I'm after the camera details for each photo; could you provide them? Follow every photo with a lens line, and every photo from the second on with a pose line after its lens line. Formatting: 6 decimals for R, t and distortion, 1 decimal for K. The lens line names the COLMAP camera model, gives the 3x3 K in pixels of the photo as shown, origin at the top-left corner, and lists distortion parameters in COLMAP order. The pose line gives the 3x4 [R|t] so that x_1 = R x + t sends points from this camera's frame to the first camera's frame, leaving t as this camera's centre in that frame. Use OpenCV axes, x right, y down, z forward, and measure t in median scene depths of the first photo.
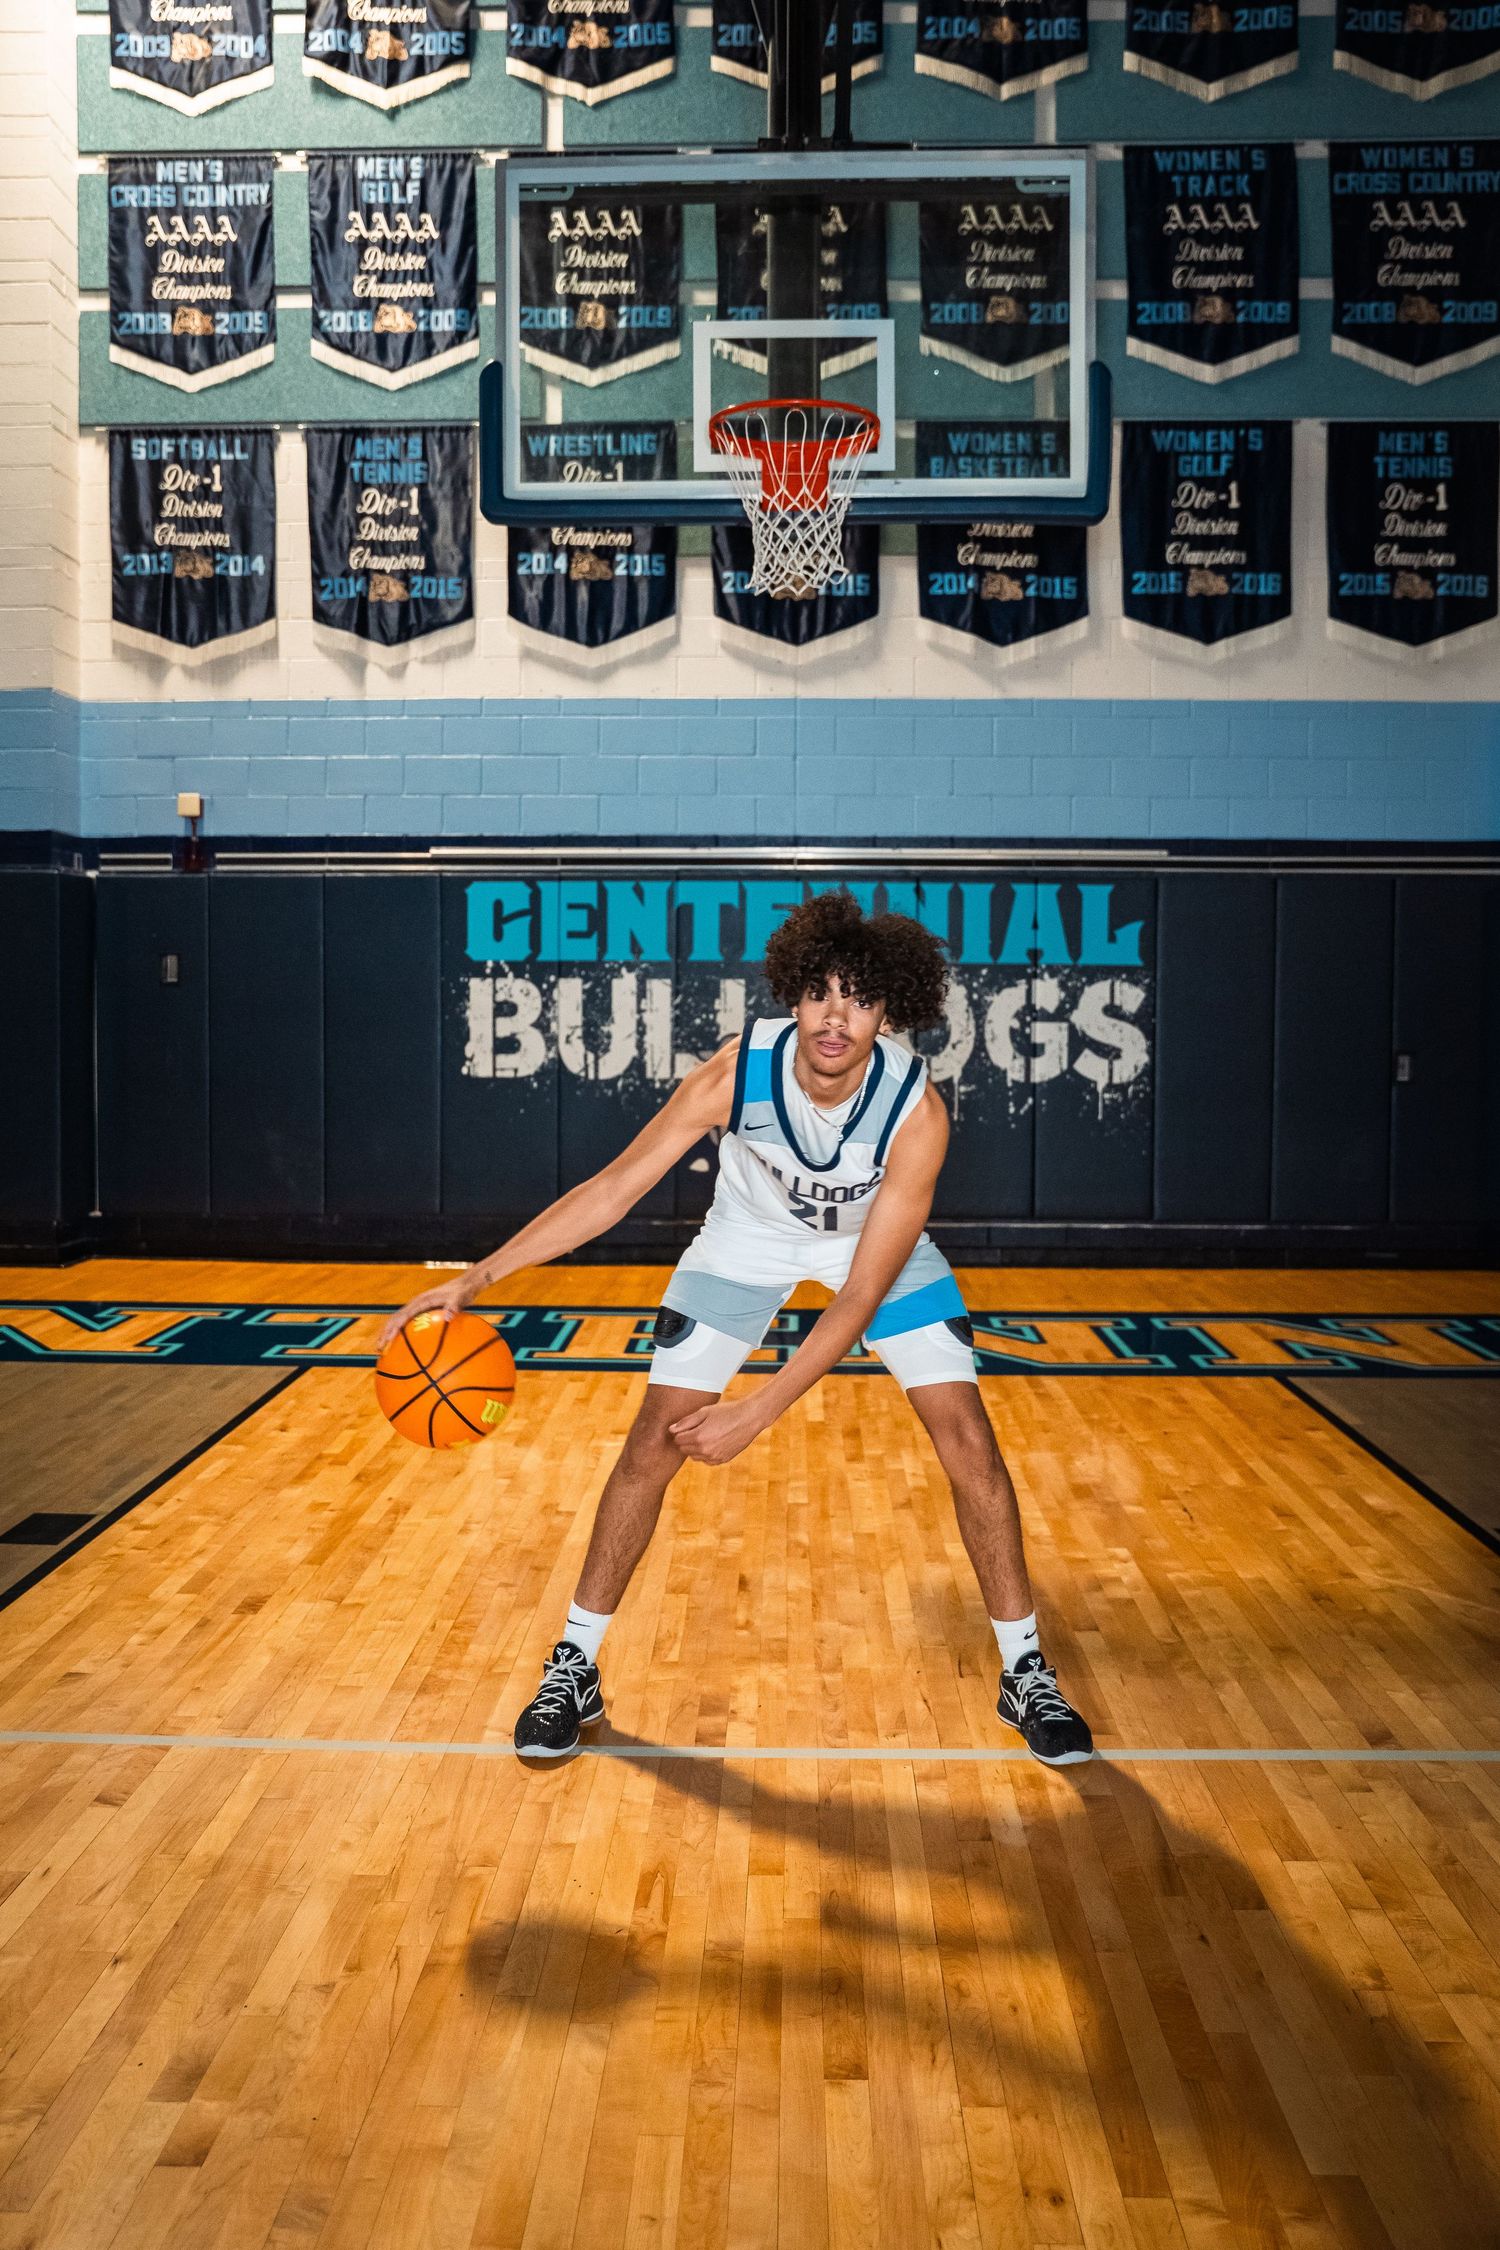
lens RADIAL K [[2247.2, 0, 708.1], [0, 2247.2, 1093.5], [0, 0, 1]] dist [-0.049290, 0.000000]
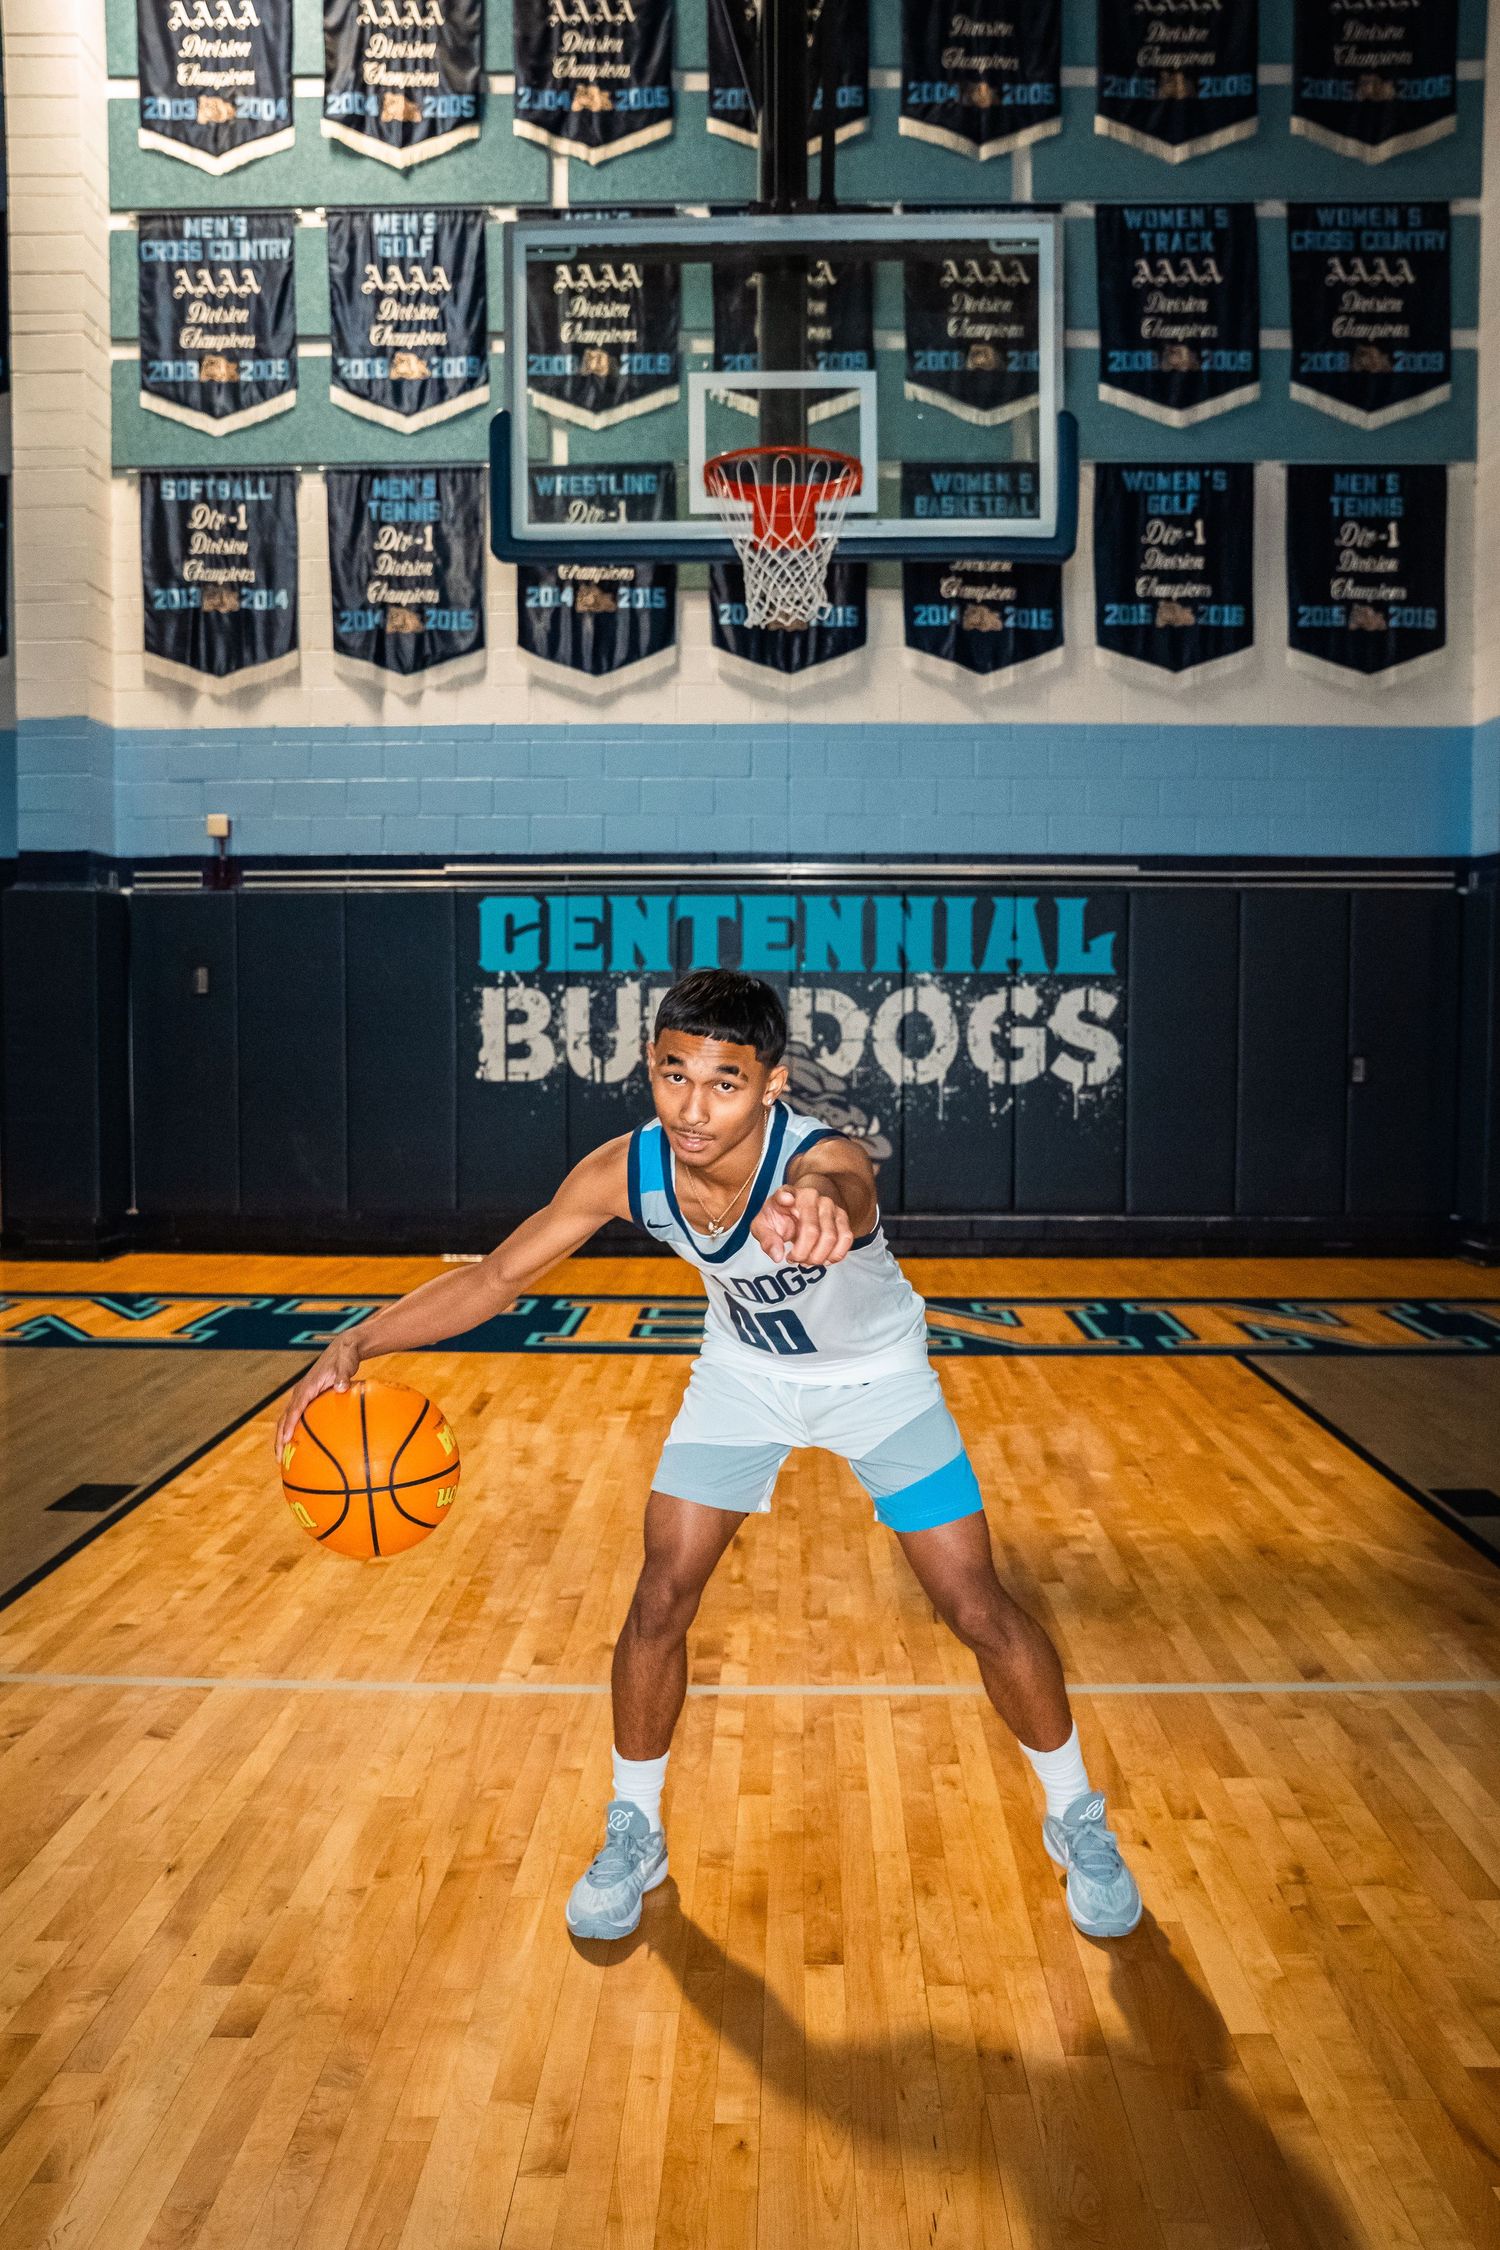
lens RADIAL K [[2120.1, 0, 736.8], [0, 2120.1, 1130.5], [0, 0, 1]] dist [-0.073850, 0.025776]
pose [[0.999905, -0.004064, 0.013170, 0.000419], [0.003852, 0.999863, 0.016112, 0.000387], [-0.013234, -0.016060, 0.999783, -0.003556]]
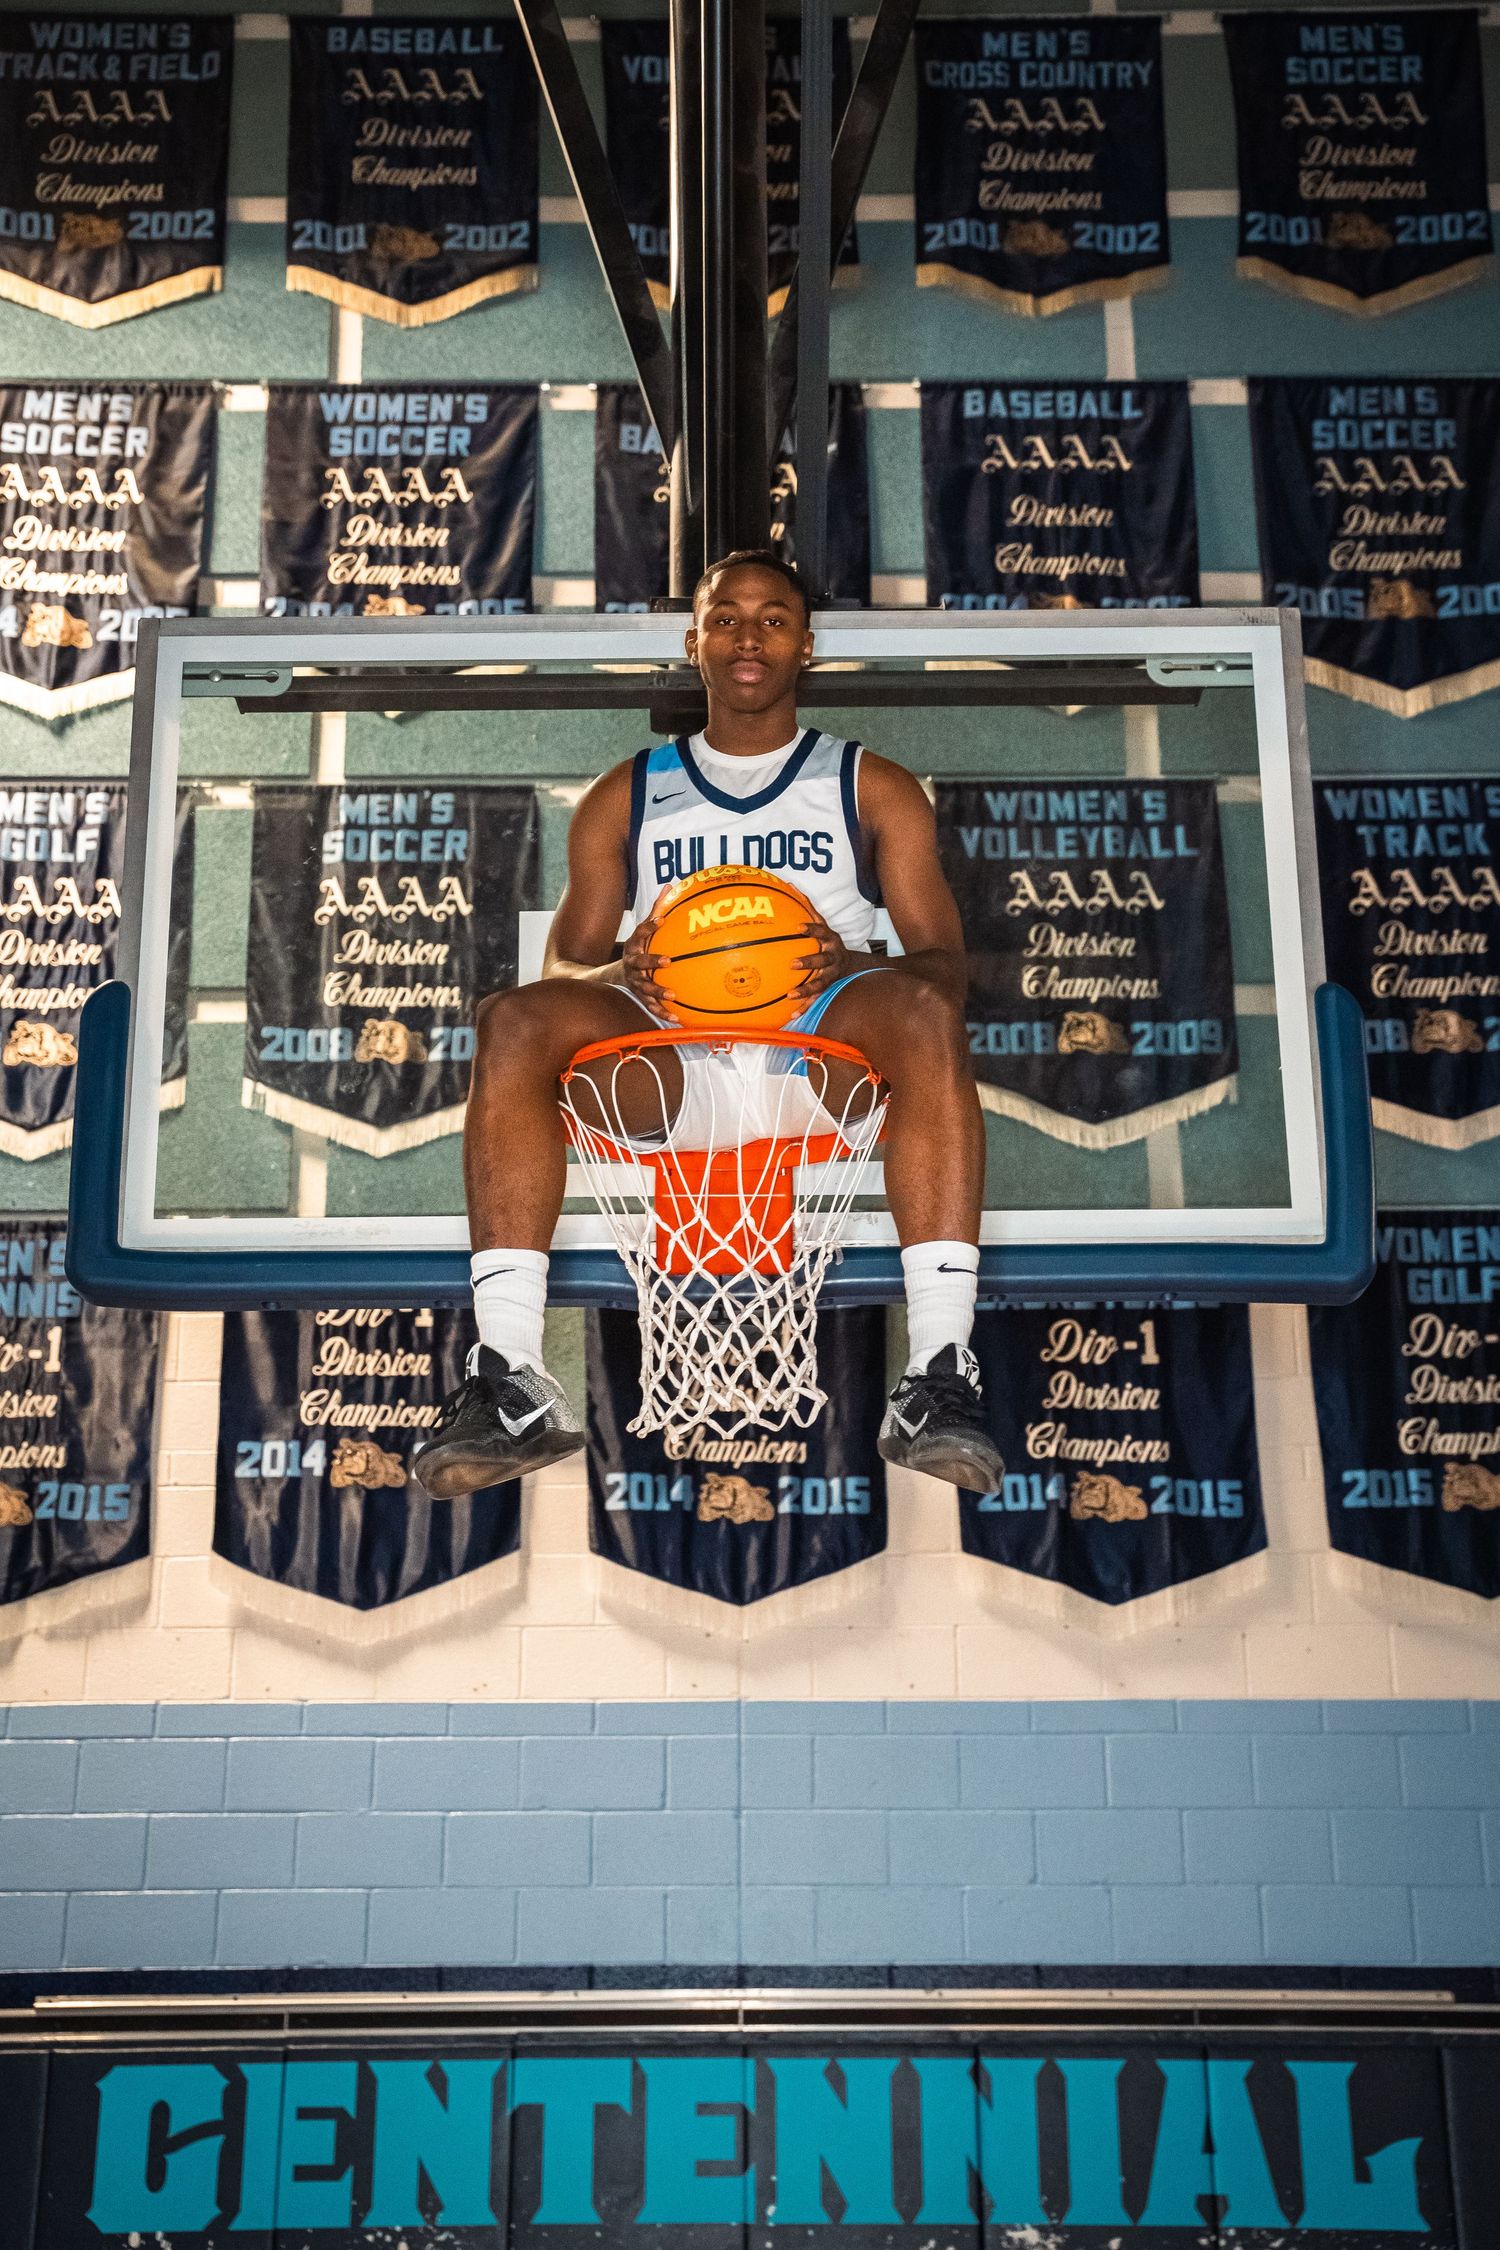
lens RADIAL K [[3088.5, 0, 749.9], [0, 3088.5, 1113.7], [0, 0, 1]] dist [0.080350, 0.000000]
pose [[0.999257, 0.004096, 0.038336, 0.012514], [0.010540, 0.927446, -0.373808, -0.028173], [-0.037086, 0.373935, 0.926713, 0.255665]]
